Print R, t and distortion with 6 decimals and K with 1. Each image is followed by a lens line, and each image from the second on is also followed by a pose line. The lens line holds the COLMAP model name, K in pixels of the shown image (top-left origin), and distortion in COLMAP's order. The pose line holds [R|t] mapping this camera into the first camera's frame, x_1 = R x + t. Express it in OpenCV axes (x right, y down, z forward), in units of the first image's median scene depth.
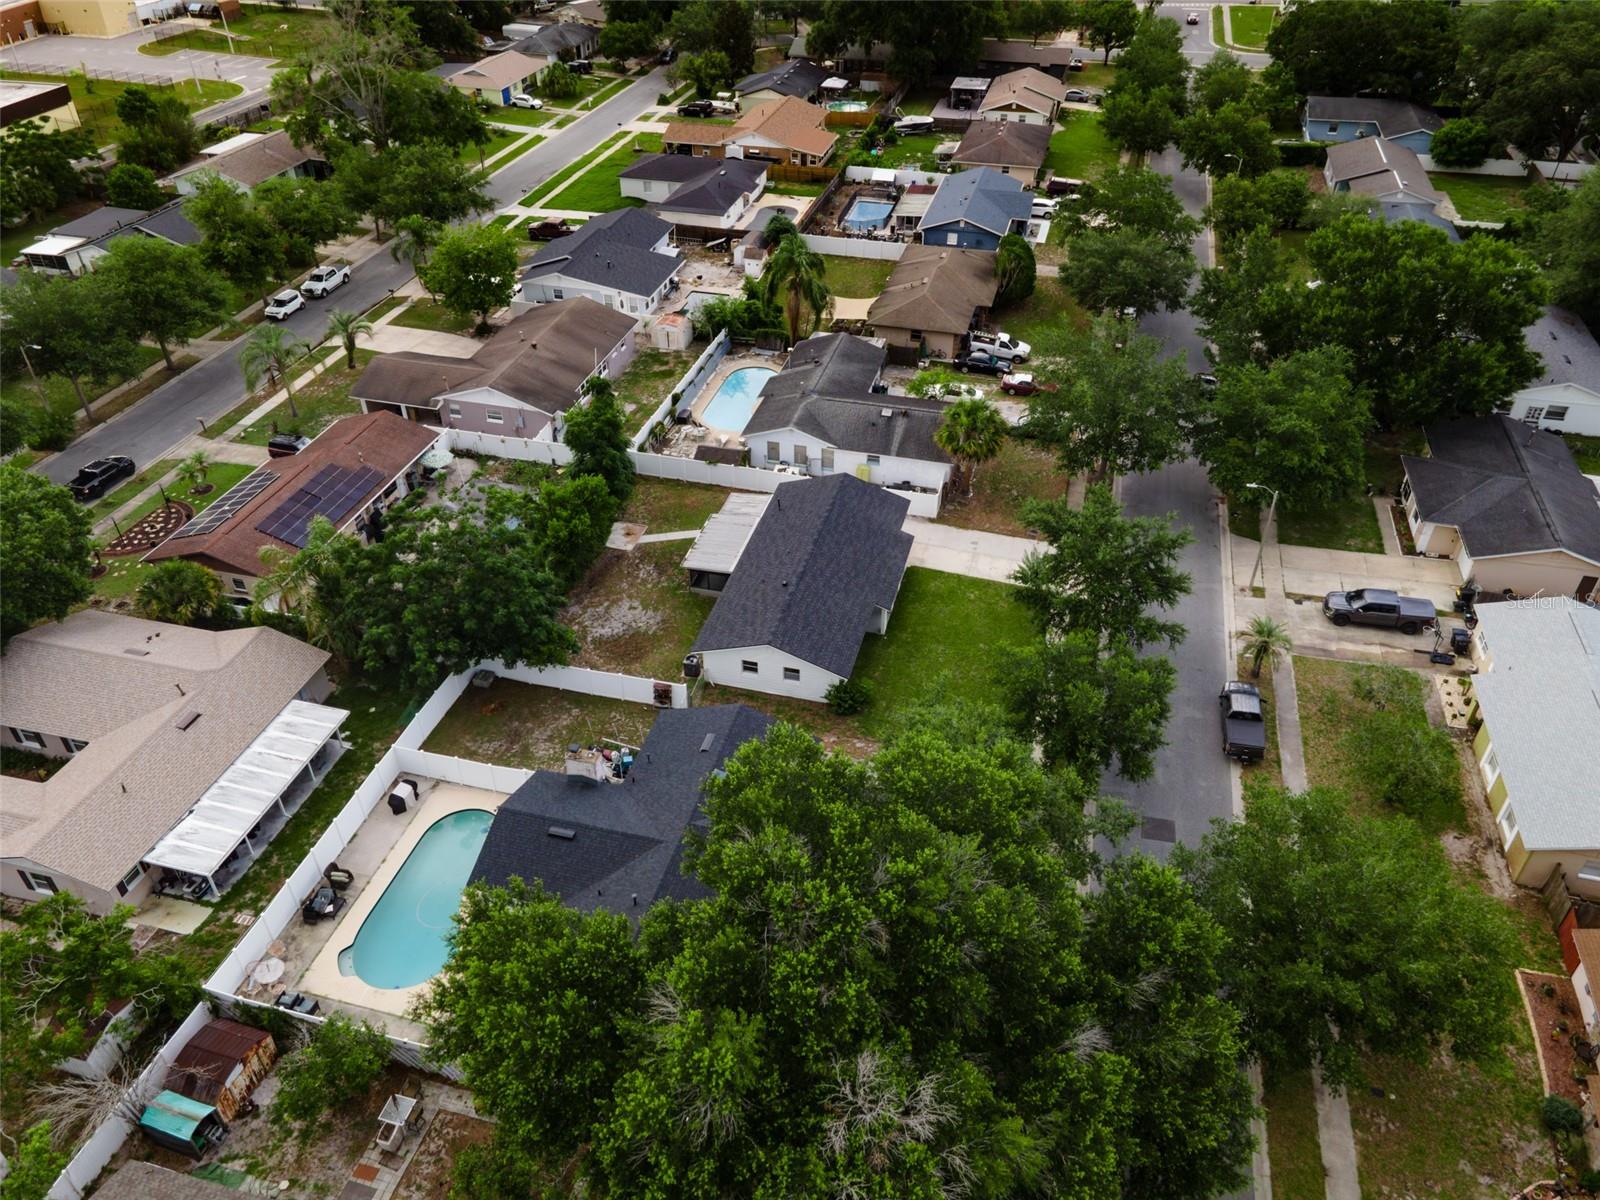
lens RADIAL K [[1160.0, 0, 795.8], [0, 1160.0, 594.9], [0, 0, 1]] dist [0.085898, -0.052174]
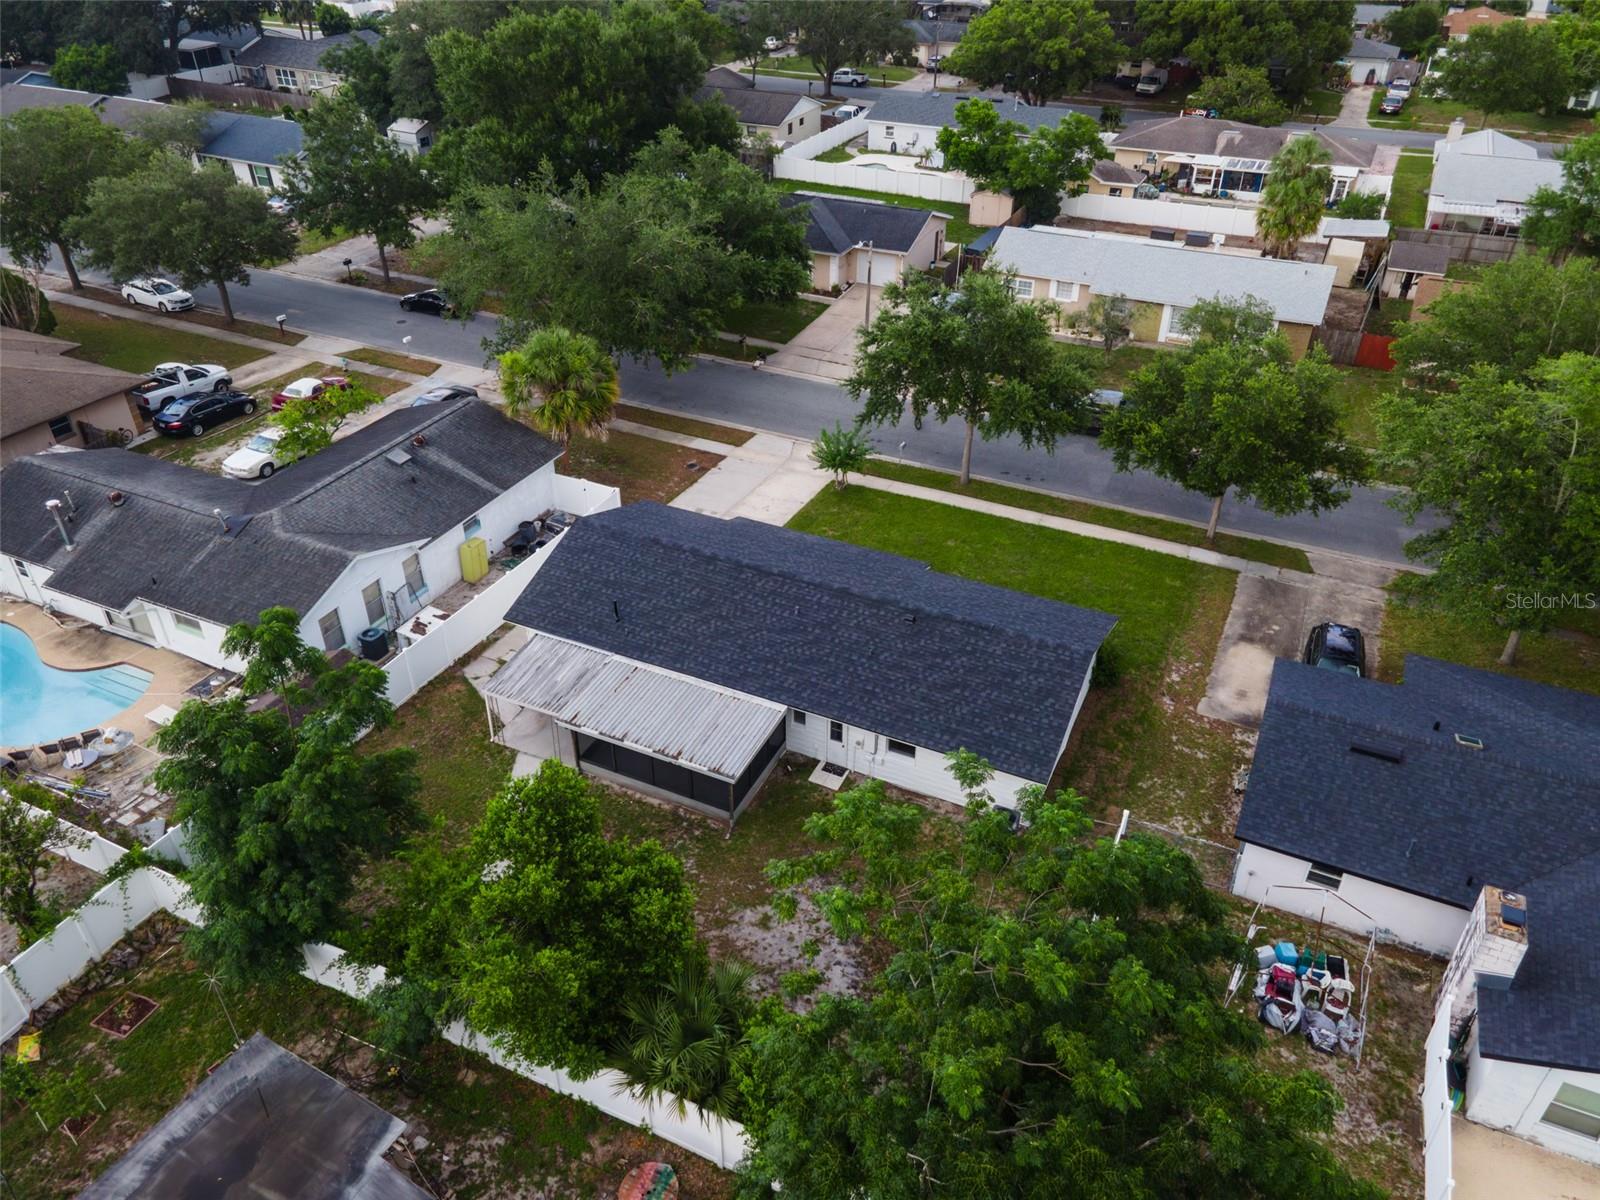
lens RADIAL K [[1160.0, 0, 795.8], [0, 1160.0, 594.9], [0, 0, 1]] dist [0.085898, -0.052174]
pose [[0.184738, -0.545069, 0.817785, -0.317552], [0.587161, 0.728489, 0.352912, -0.160705], [-0.788108, 0.414975, 0.454623, 0.540185]]
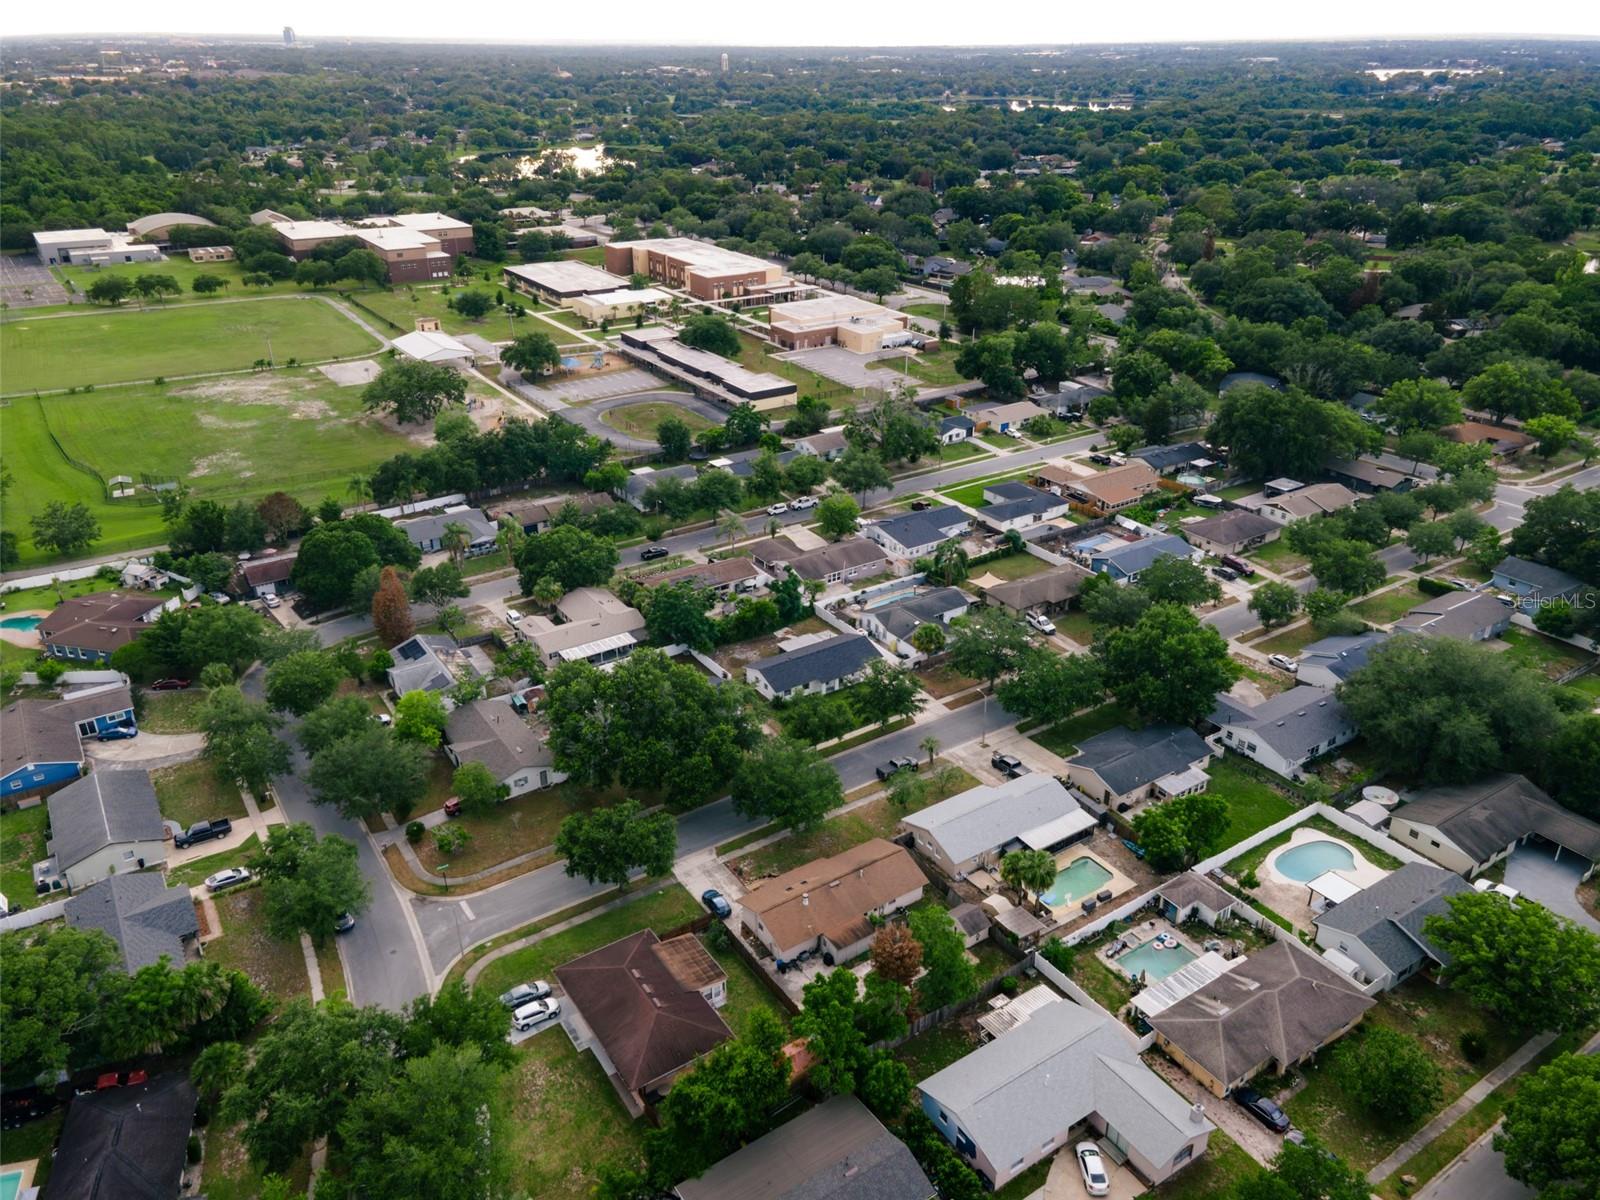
lens RADIAL K [[1160.0, 0, 795.8], [0, 1160.0, 594.9], [0, 0, 1]] dist [0.085898, -0.052174]
pose [[0.752869, 0.287697, -0.591962, 0.998837], [-0.393945, 0.917479, -0.055126, -0.001535], [0.527253, 0.274703, 0.804079, -0.712548]]
